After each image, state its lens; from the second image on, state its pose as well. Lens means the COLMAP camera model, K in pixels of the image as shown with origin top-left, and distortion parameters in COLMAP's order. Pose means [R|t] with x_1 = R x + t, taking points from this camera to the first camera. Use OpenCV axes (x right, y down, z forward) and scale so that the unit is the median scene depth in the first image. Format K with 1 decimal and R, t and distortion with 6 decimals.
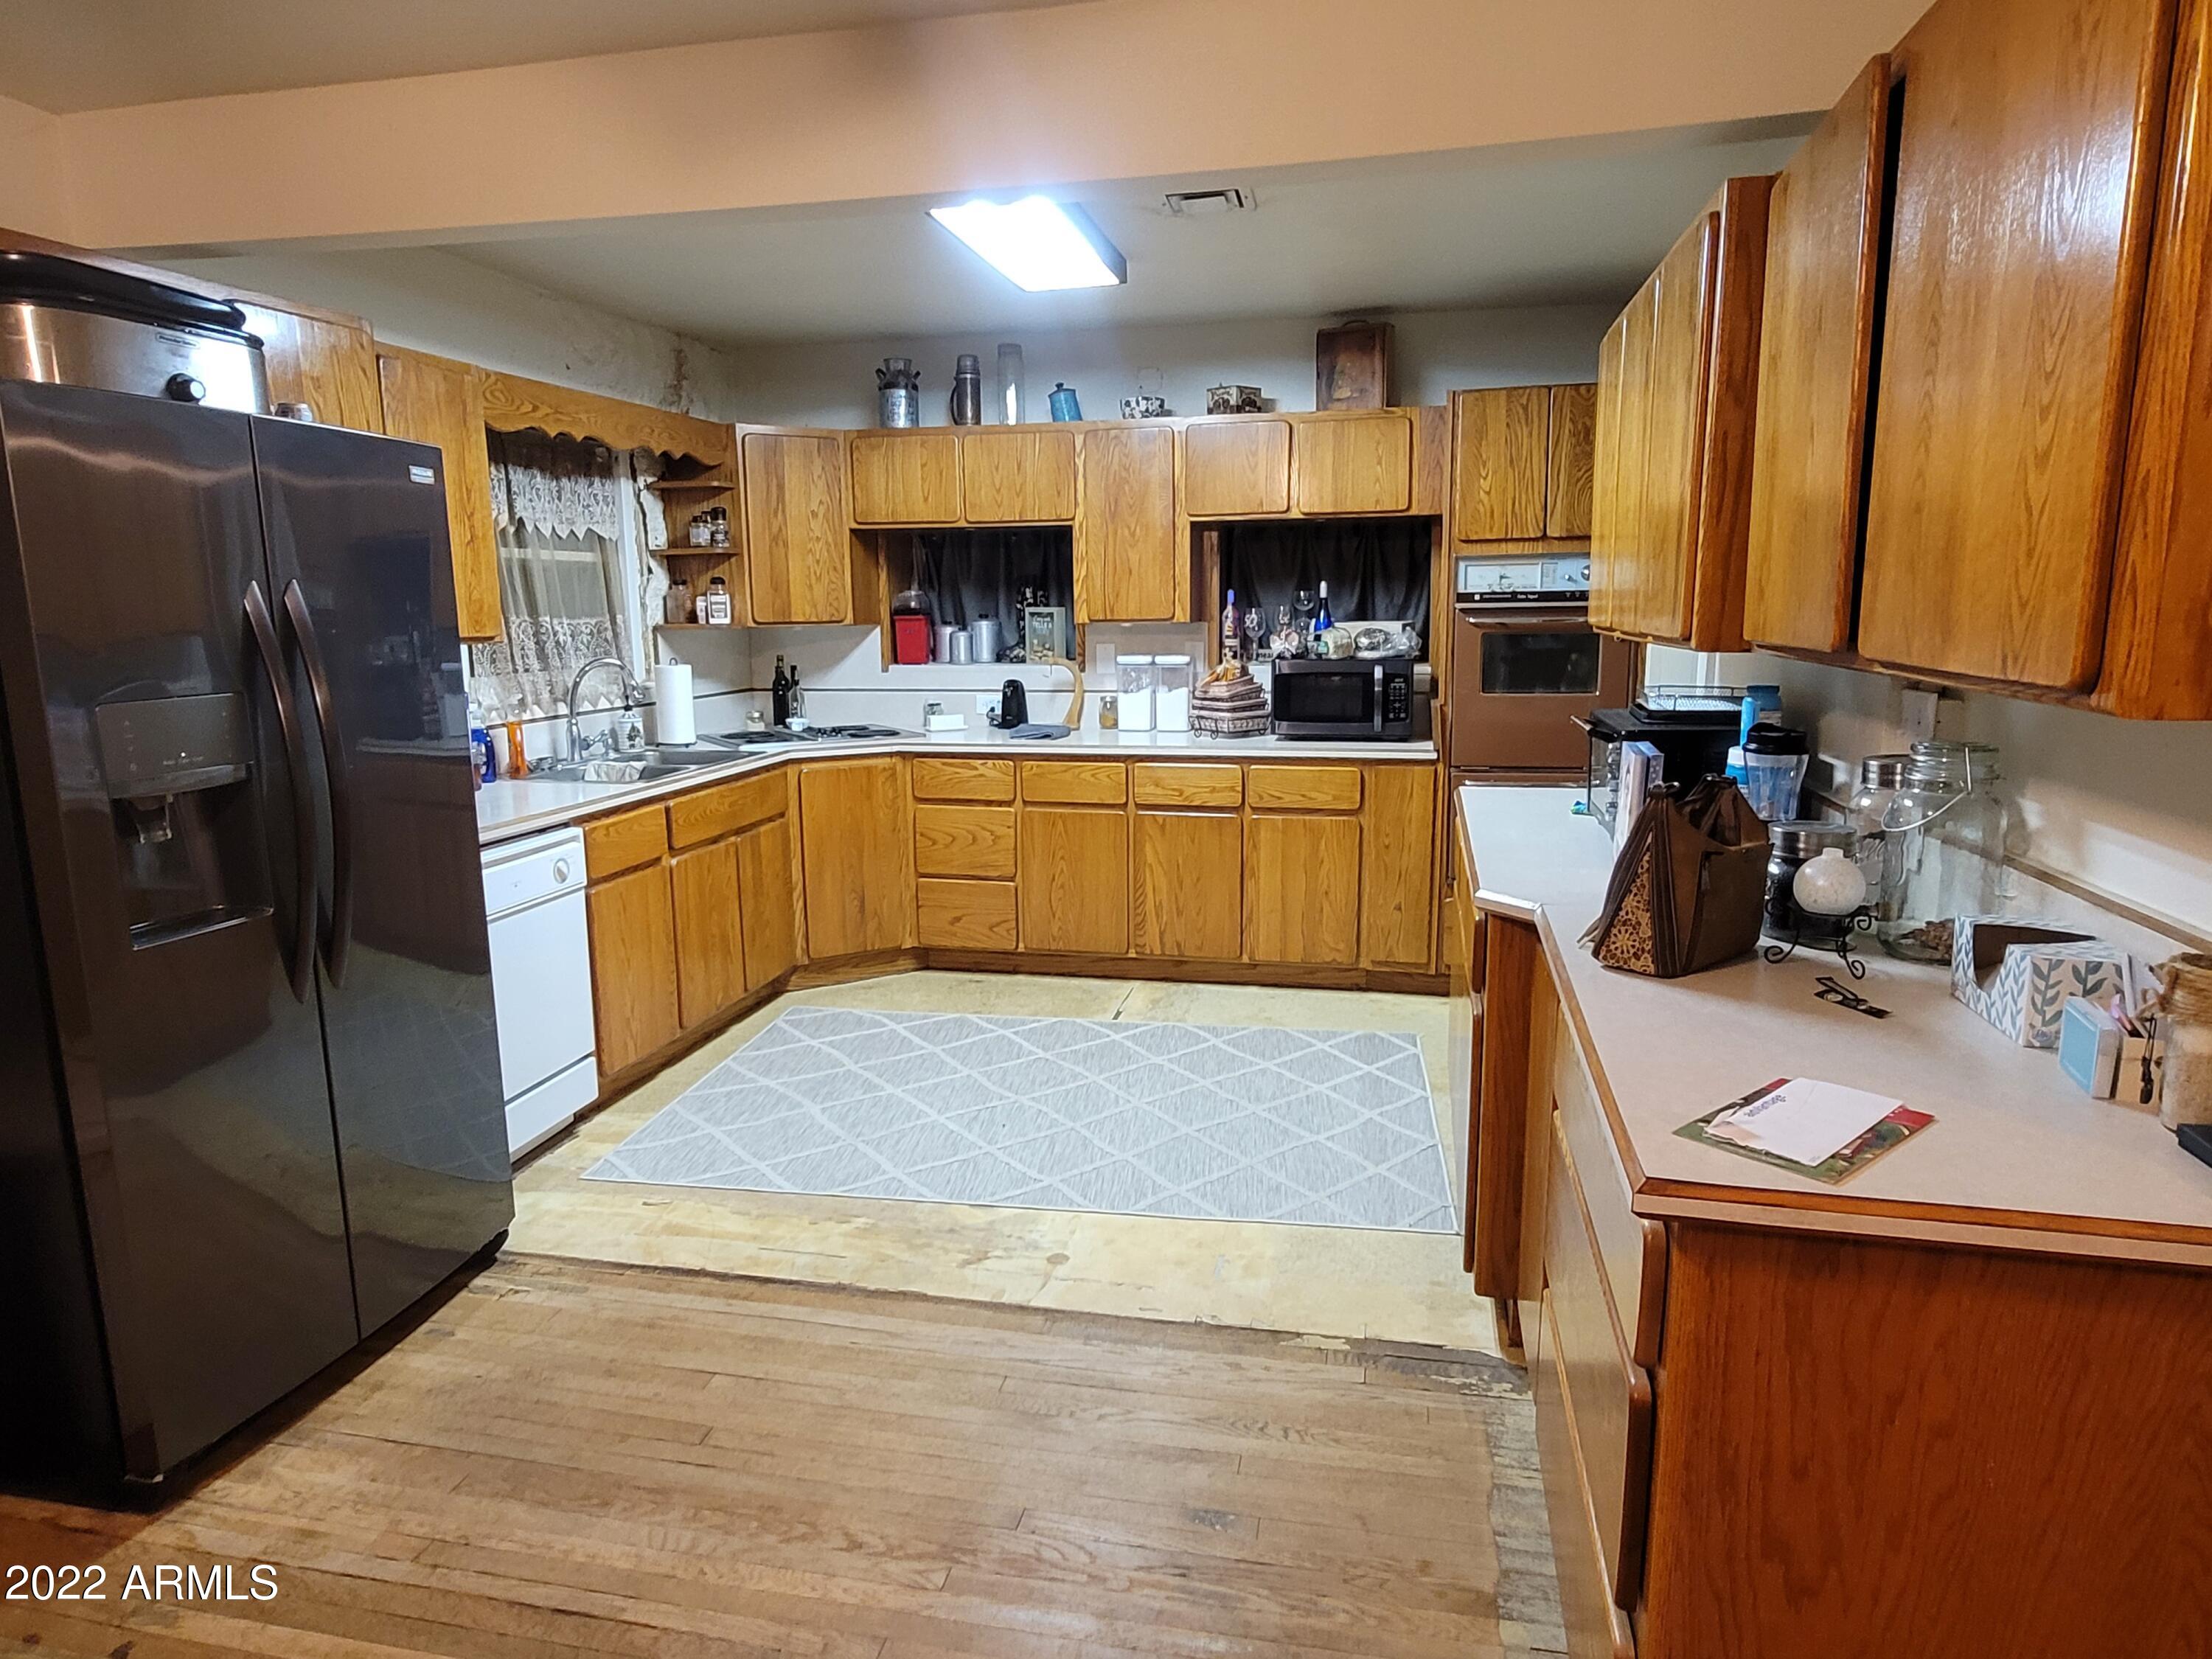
lens RADIAL K [[1325.3, 0, 1107.9], [0, 1325.3, 834.8], [0, 0, 1]] dist [-0.000496, 0.002389]
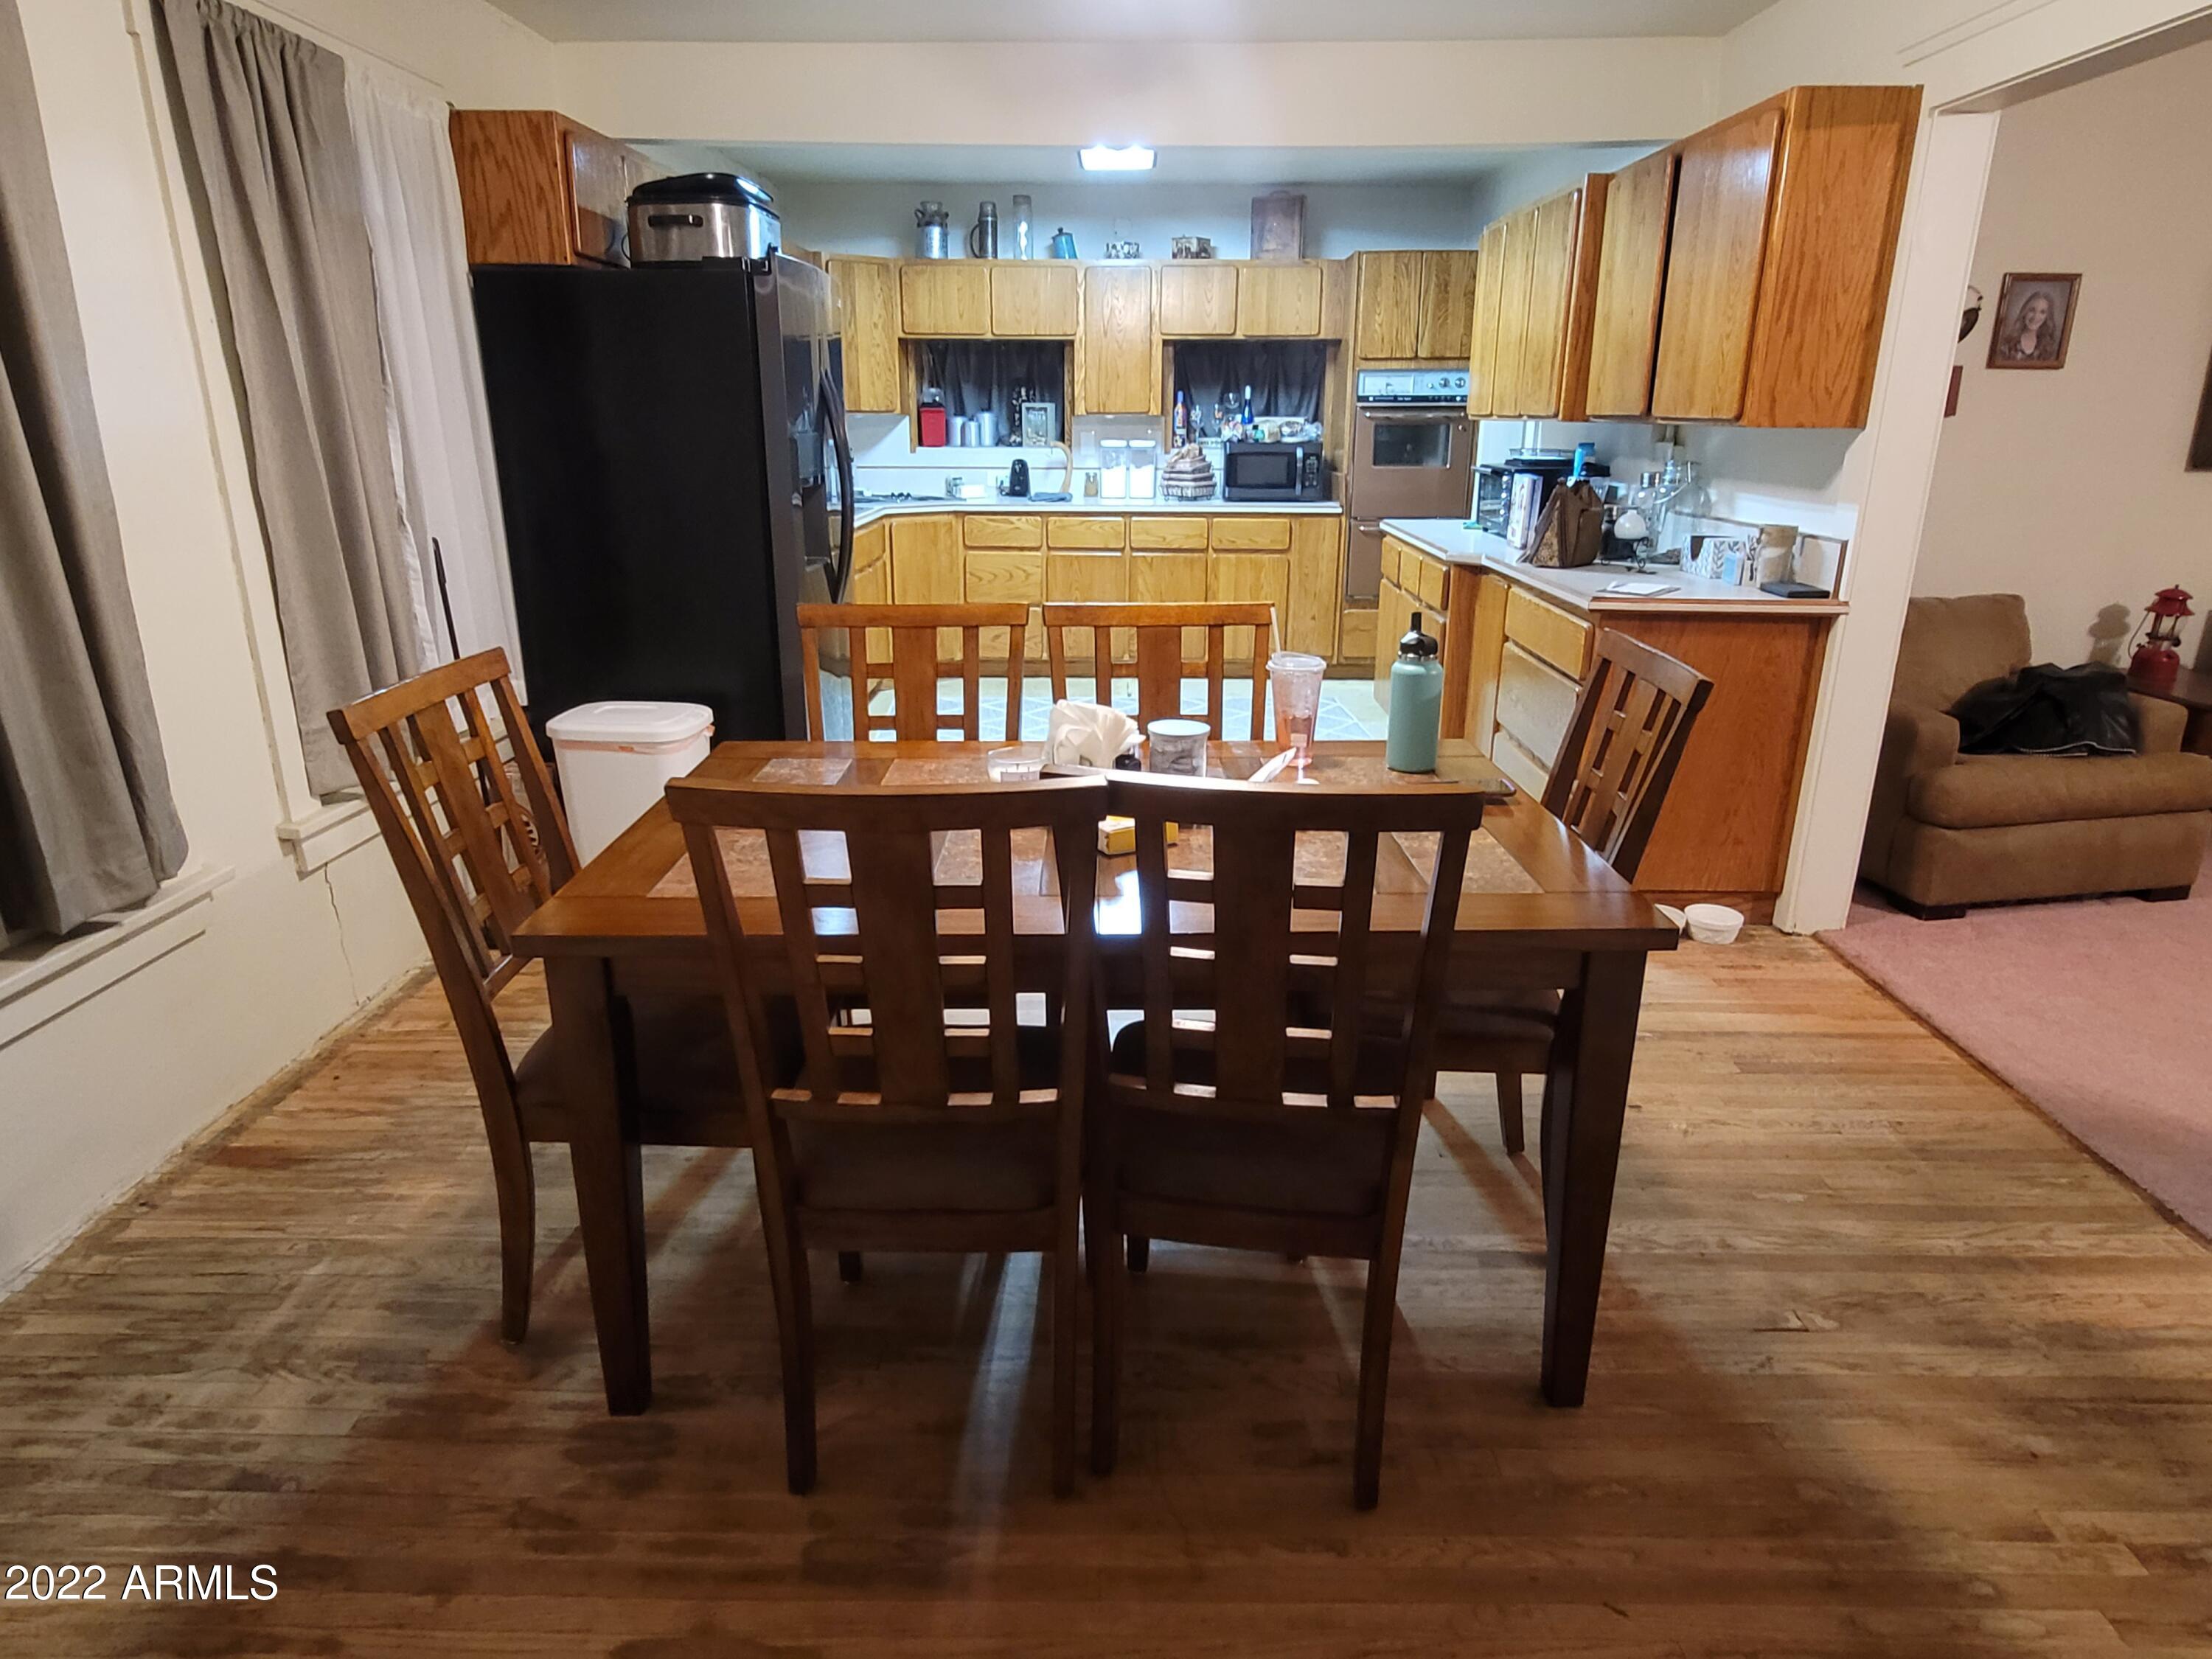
lens RADIAL K [[1325.3, 0, 1110.7], [0, 1325.3, 830.2], [0, 0, 1]] dist [-0.000496, 0.002389]
pose [[0.979248, -0.046769, 0.197194, -0.284844], [0.020955, 0.991159, 0.131017, 0.086694], [-0.201578, -0.124166, 0.971570, -0.385505]]
